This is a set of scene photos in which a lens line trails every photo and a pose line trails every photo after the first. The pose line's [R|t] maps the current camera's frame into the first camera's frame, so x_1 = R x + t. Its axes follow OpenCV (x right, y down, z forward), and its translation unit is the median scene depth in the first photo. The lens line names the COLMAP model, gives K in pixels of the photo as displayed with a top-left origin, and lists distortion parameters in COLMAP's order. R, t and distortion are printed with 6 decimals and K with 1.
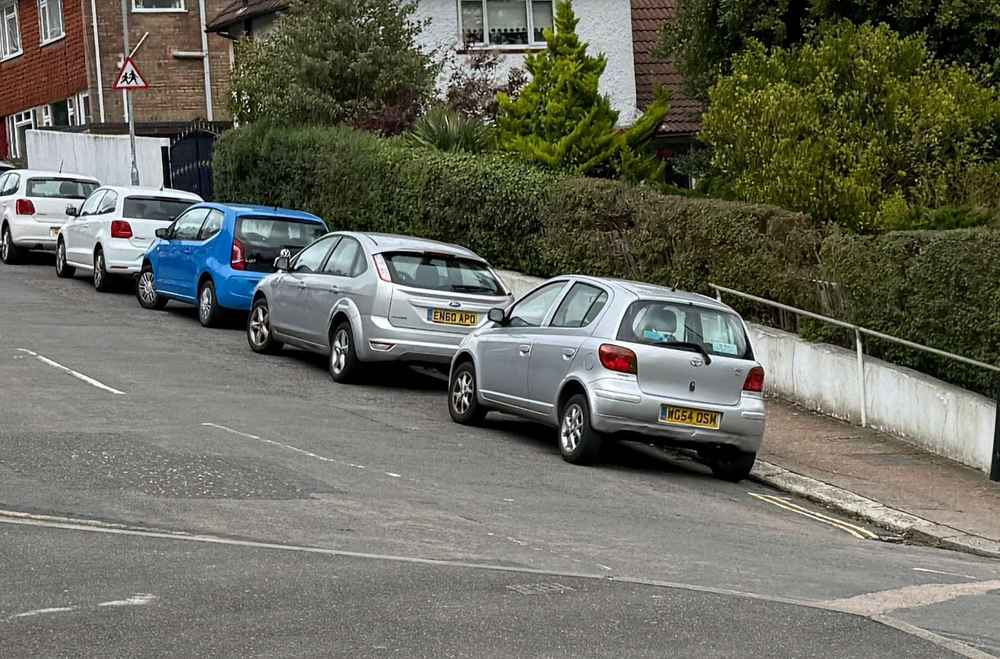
lens RADIAL K [[3204.9, 0, 500.0], [0, 3204.9, 329.5], [0, 0, 1]] dist [-0.107998, -0.251334]
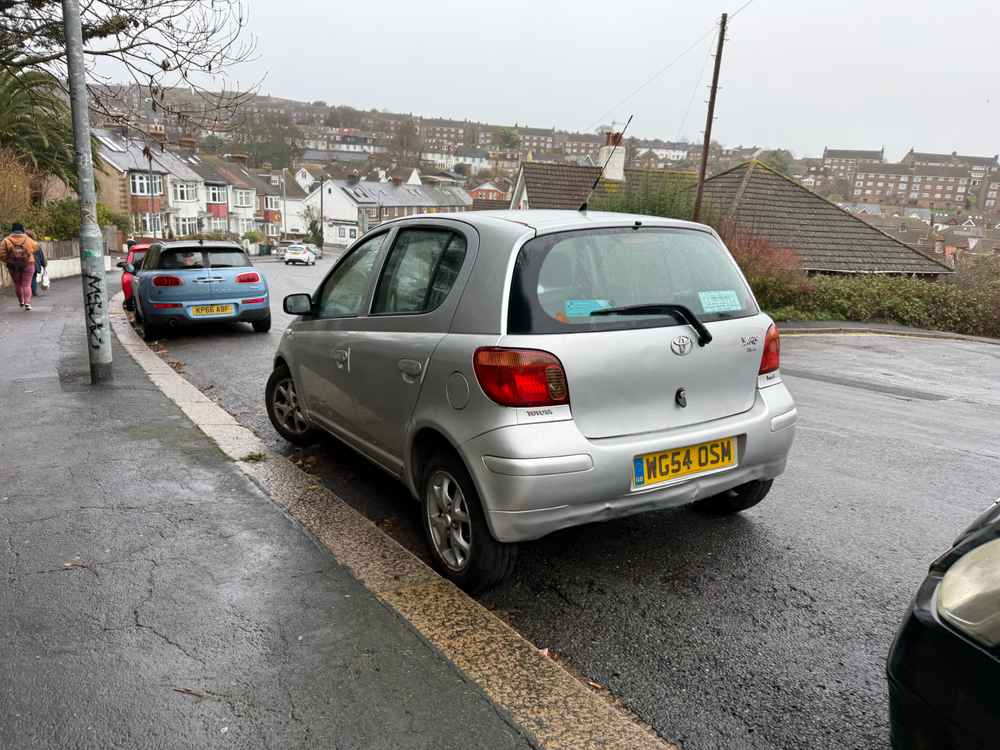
lens RADIAL K [[737.1, 0, 500.0], [0, 737.1, 375.0], [0, 0, 1]] dist [0.047621, -0.001903]
pose [[0.977463, -0.193781, 0.083759, 0.025585], [0.178508, 0.970493, 0.162105, -0.007823], [-0.112701, -0.143500, 0.983212, 0.897266]]
